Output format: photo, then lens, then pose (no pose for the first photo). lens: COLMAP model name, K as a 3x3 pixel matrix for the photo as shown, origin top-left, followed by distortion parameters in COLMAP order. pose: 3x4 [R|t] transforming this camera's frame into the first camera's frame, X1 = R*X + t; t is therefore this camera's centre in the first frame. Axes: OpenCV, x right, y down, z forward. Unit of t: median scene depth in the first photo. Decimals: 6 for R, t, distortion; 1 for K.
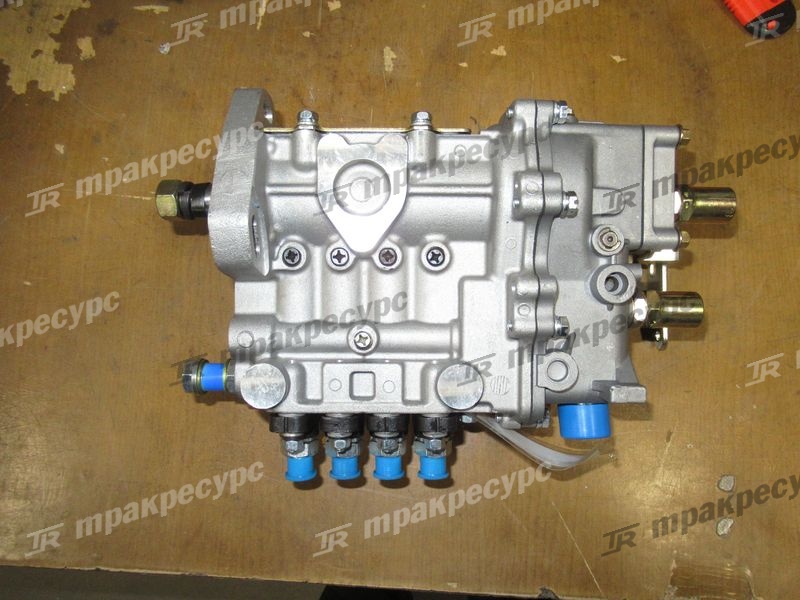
lens RADIAL K [[582.3, 0, 400.0], [0, 582.3, 300.0], [0, 0, 1]] dist [-0.006963, -0.000446]
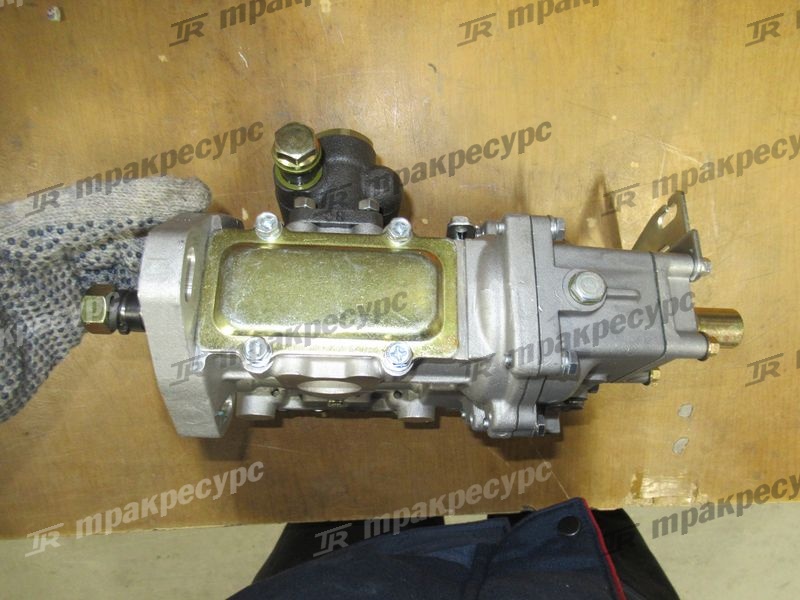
lens RADIAL K [[588.8, 0, 392.4], [0, 588.8, 292.0], [0, 0, 1]] dist [0.001964, -0.001076]
pose [[0.992691, -0.118362, -0.023563, 0.047613], [0.117711, 0.906511, 0.405440, -0.365023], [-0.026629, -0.405250, 0.913818, 0.060541]]
